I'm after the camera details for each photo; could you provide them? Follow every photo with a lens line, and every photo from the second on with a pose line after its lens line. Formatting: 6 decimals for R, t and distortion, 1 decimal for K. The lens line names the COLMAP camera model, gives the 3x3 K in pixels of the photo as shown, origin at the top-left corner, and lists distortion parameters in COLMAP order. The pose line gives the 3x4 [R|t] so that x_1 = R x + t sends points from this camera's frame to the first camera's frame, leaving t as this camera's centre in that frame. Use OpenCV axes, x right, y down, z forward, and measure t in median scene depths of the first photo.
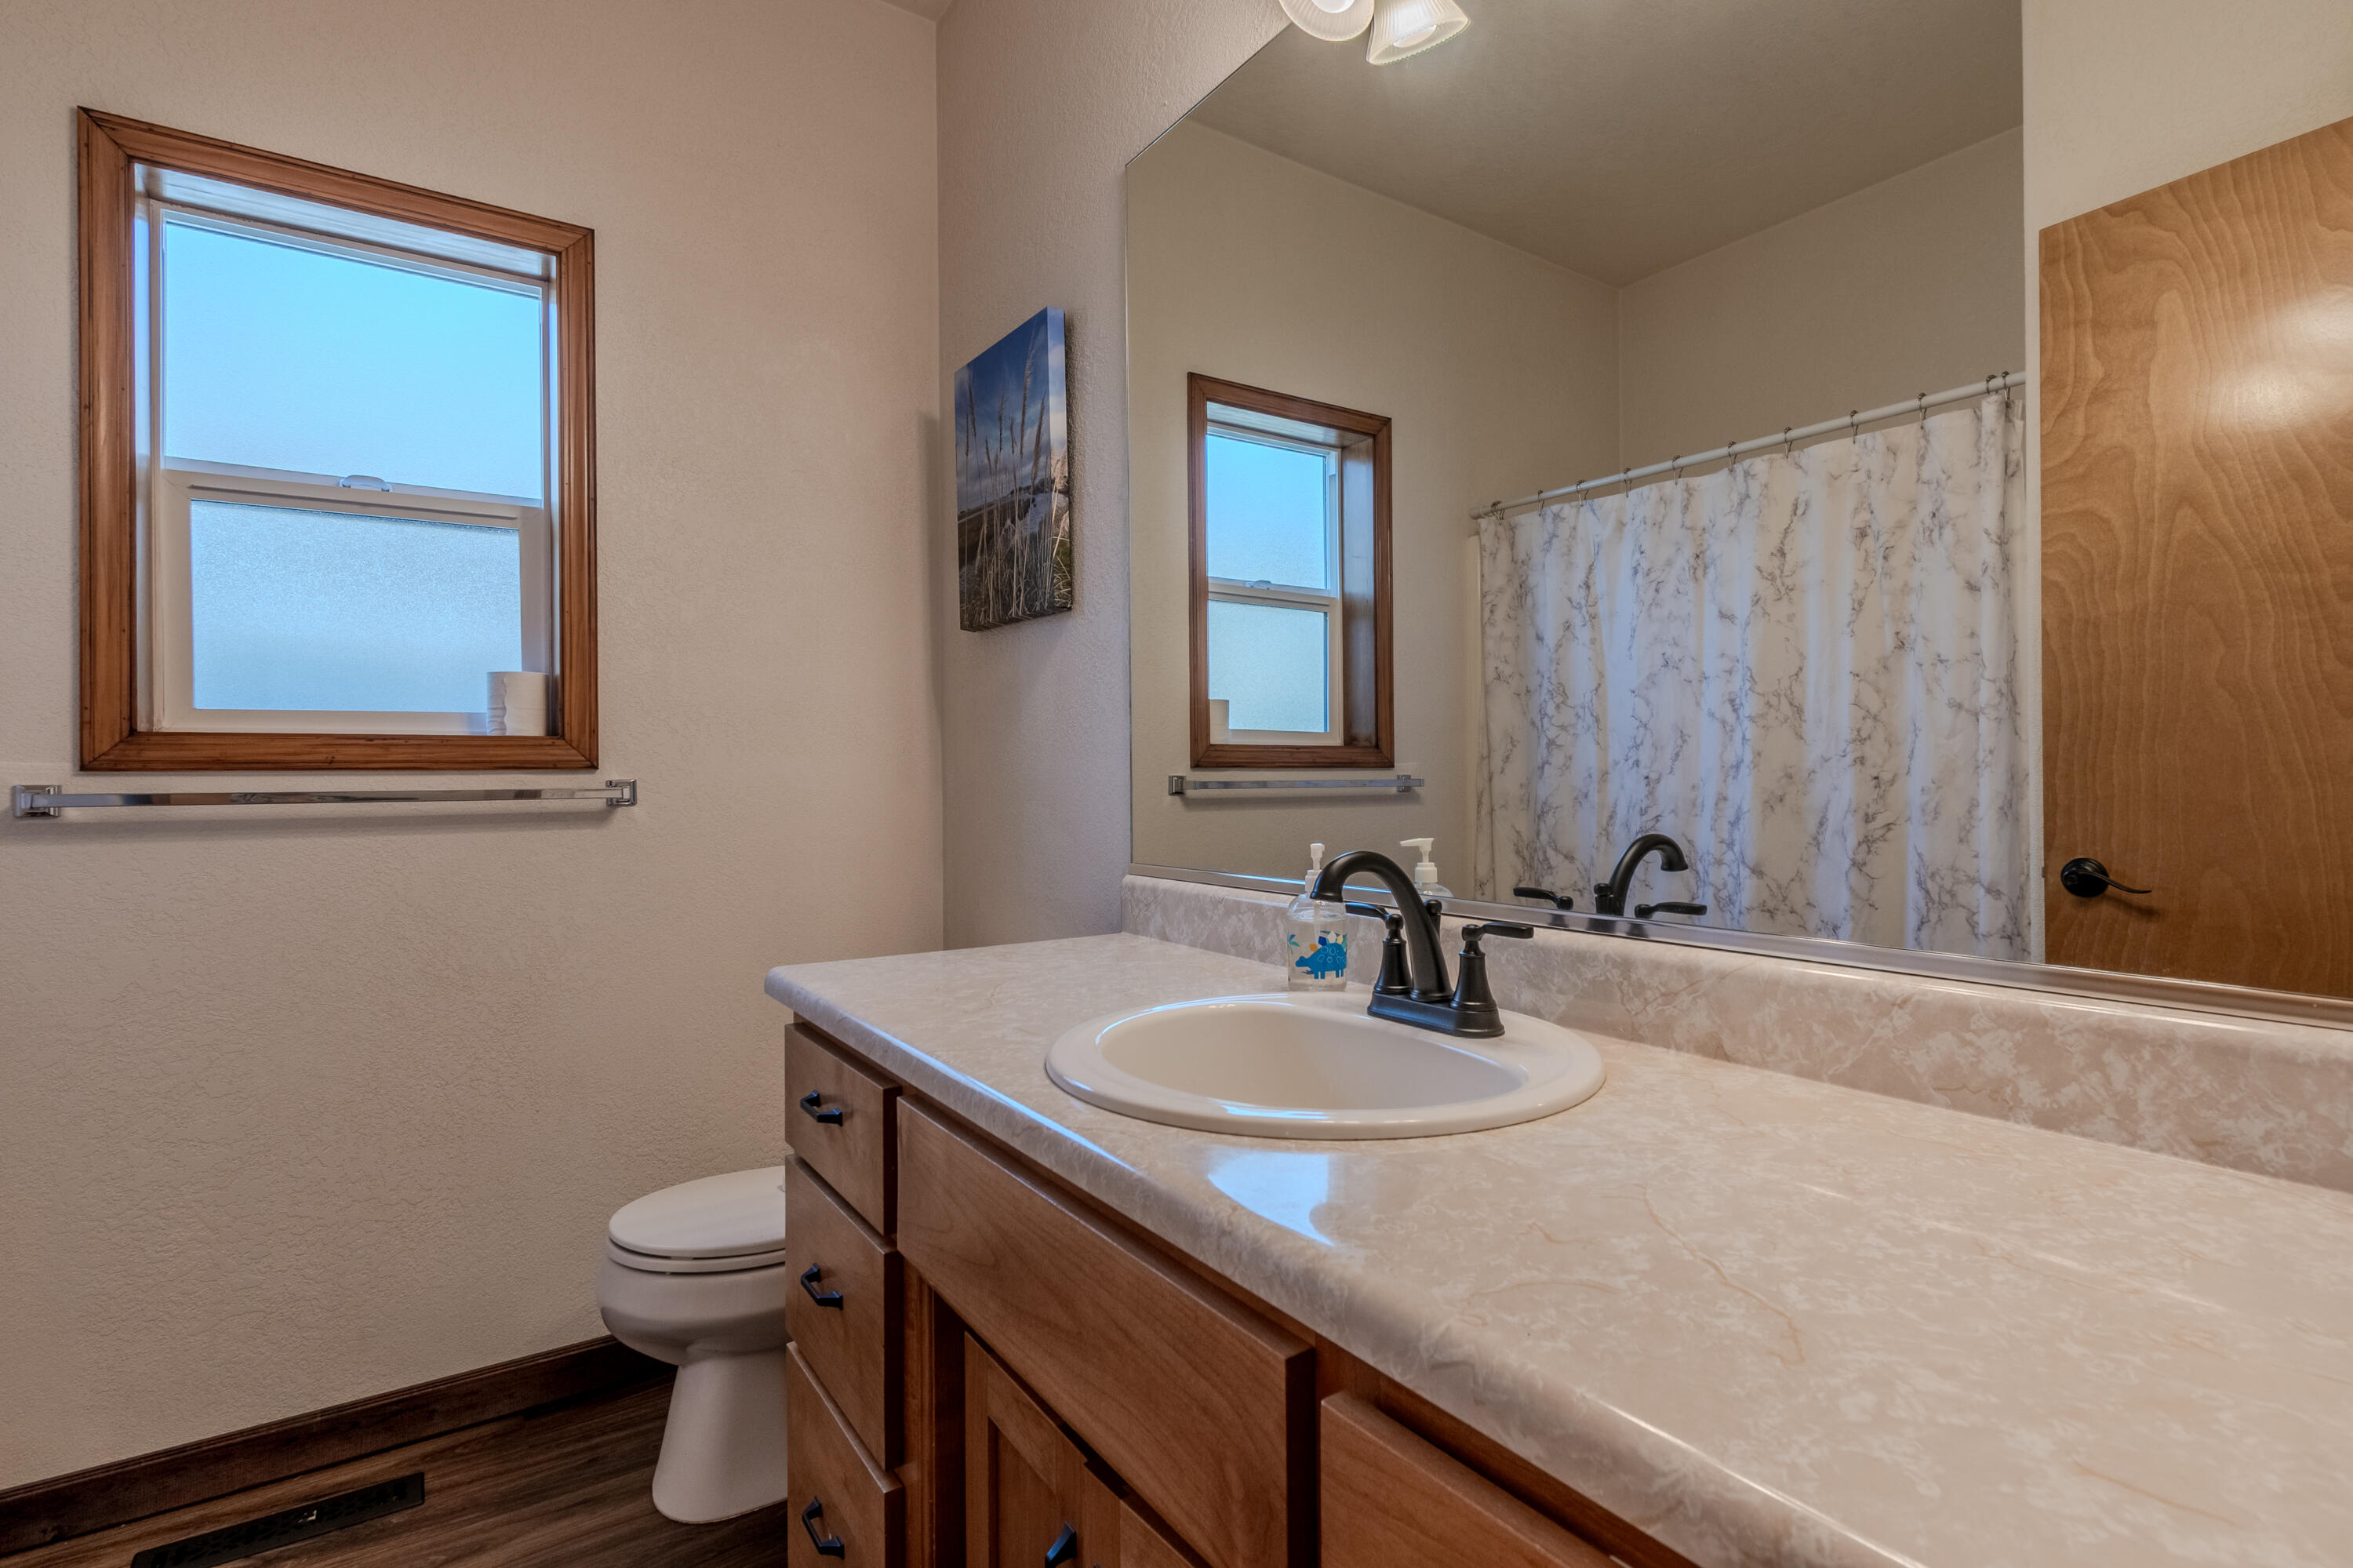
lens RADIAL K [[1149.6, 0, 1182.8], [0, 1149.6, 798.8], [0, 0, 1]] dist [-0.000997, -0.000106]
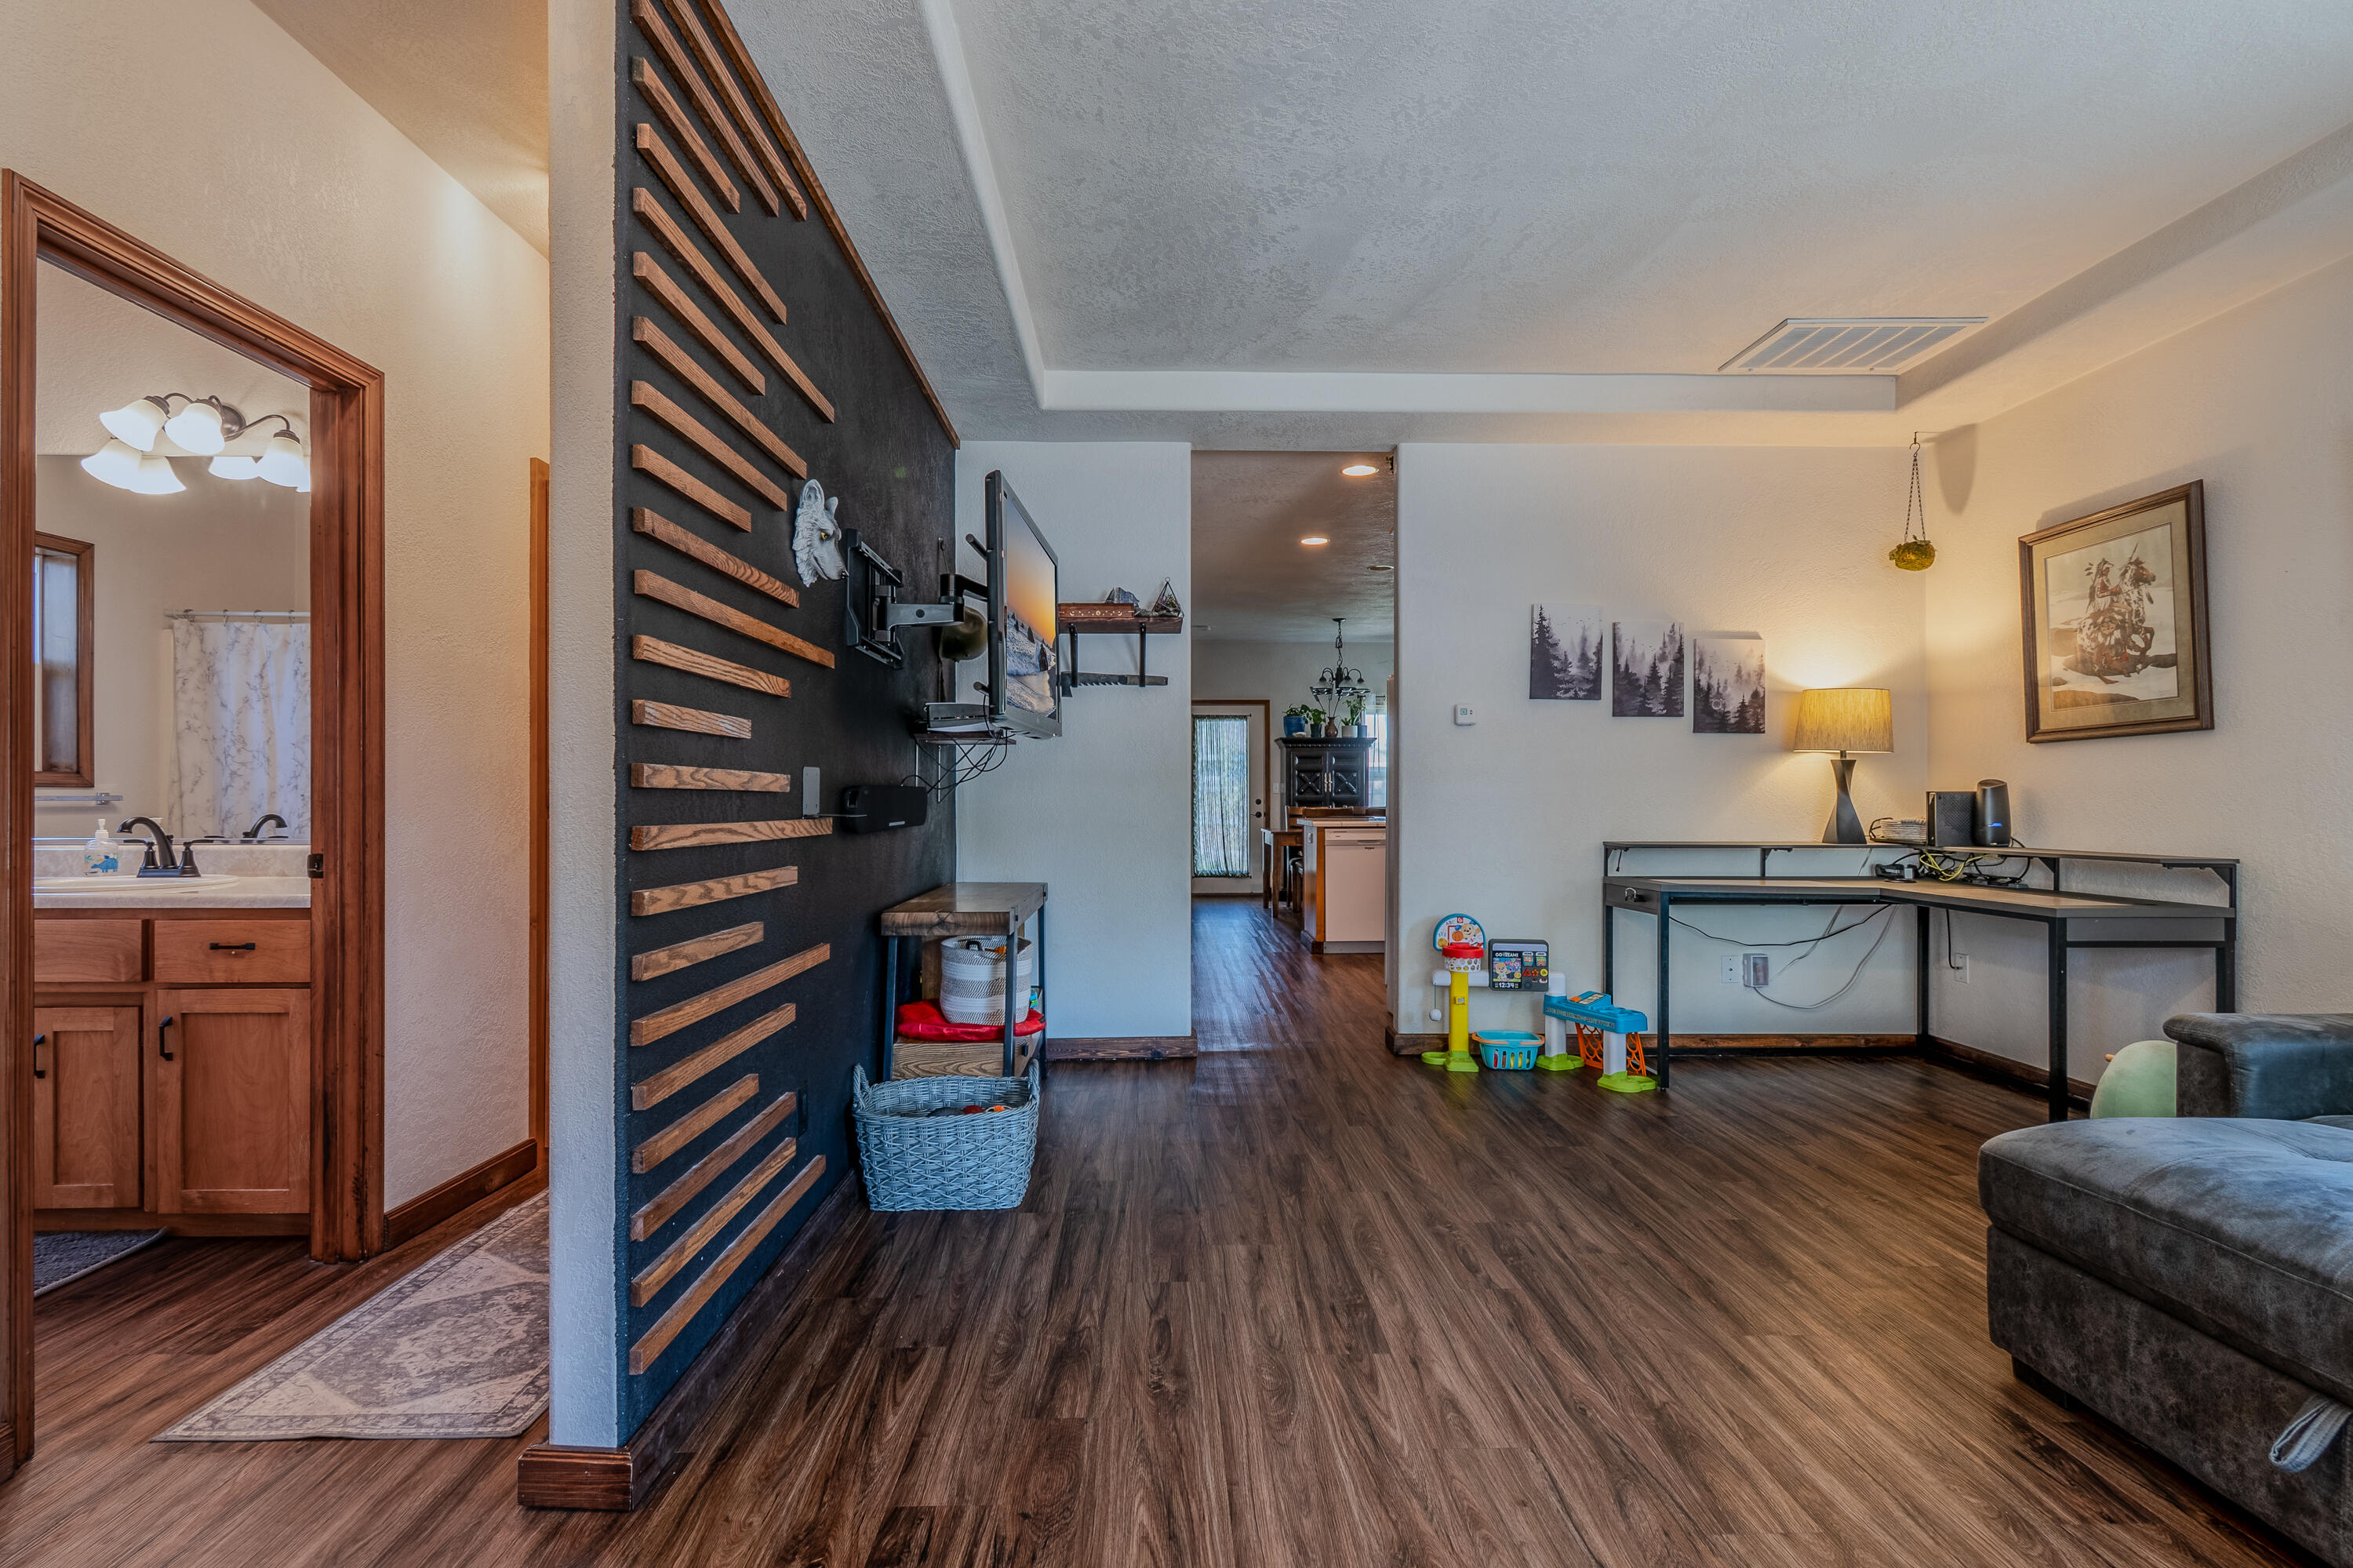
lens RADIAL K [[1104.4, 0, 1177.0], [0, 1104.4, 790.3], [0, 0, 1]] dist [0.001788, 0.000598]
pose [[0.534698, 0.012433, 0.844952, -0.263748], [0.012734, 0.999660, -0.022767, 0.025296], [-0.844948, 0.022933, 0.534357, -0.888086]]
